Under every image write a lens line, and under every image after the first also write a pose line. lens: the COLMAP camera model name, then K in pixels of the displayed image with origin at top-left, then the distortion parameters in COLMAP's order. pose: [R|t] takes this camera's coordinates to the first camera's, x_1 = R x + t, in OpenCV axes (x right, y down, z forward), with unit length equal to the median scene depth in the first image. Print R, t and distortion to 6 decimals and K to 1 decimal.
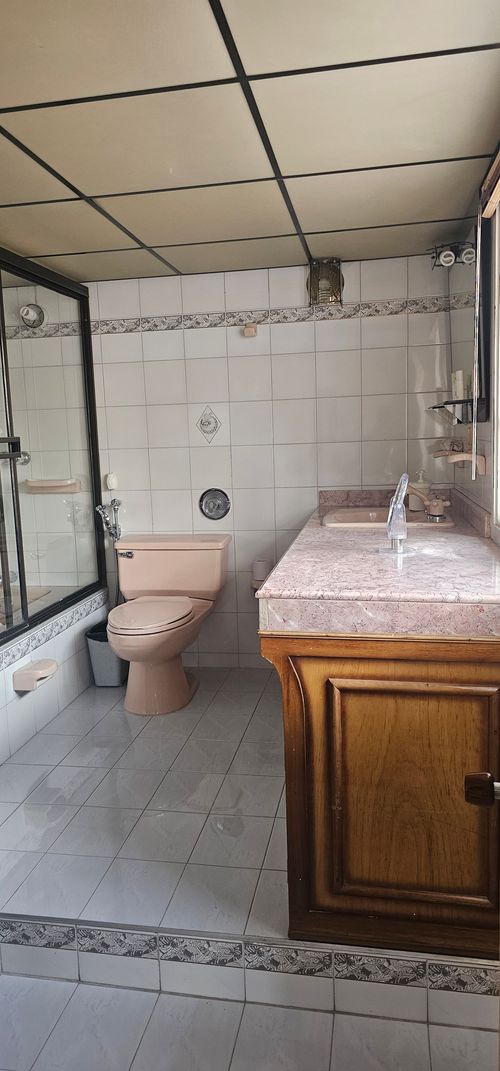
lens RADIAL K [[715.8, 0, 248.8], [0, 715.8, 521.6], [0, 0, 1]] dist [0.035382, -0.017165]
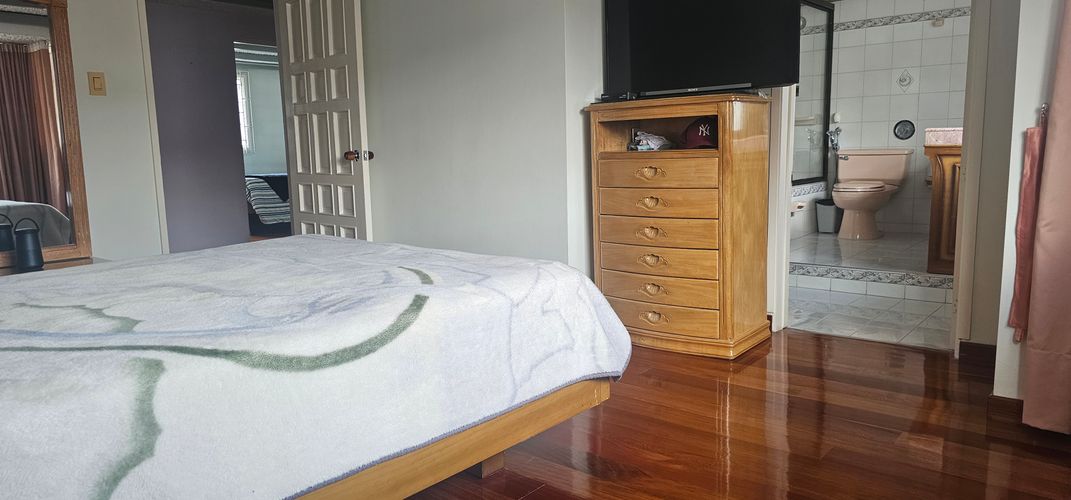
lens RADIAL K [[715.8, 0, 528.6], [0, 715.8, 244.3], [0, 0, 1]] dist [0.035382, -0.017165]
pose [[0.869369, 0.081275, -0.487434, 0.033252], [-0.066717, 0.996655, 0.047190, 0.223411], [0.489639, -0.008506, 0.871884, -0.903387]]
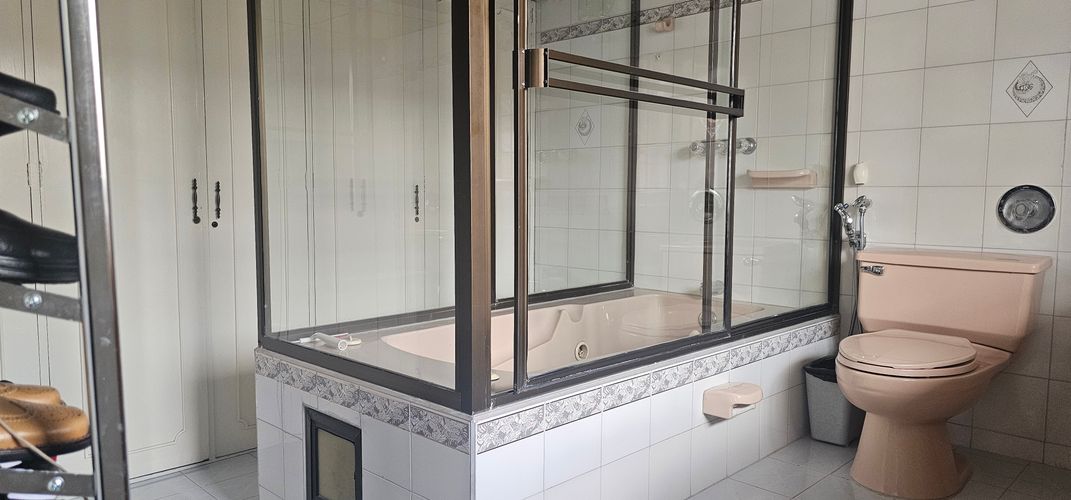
lens RADIAL K [[715.8, 0, 534.0], [0, 715.8, 251.7], [0, 0, 1]] dist [0.035382, -0.017165]
pose [[0.825797, 0.085571, -0.557438, -0.047653], [-0.104969, 0.994471, -0.002844, 0.066381], [0.554113, 0.060862, 0.830214, 0.194894]]
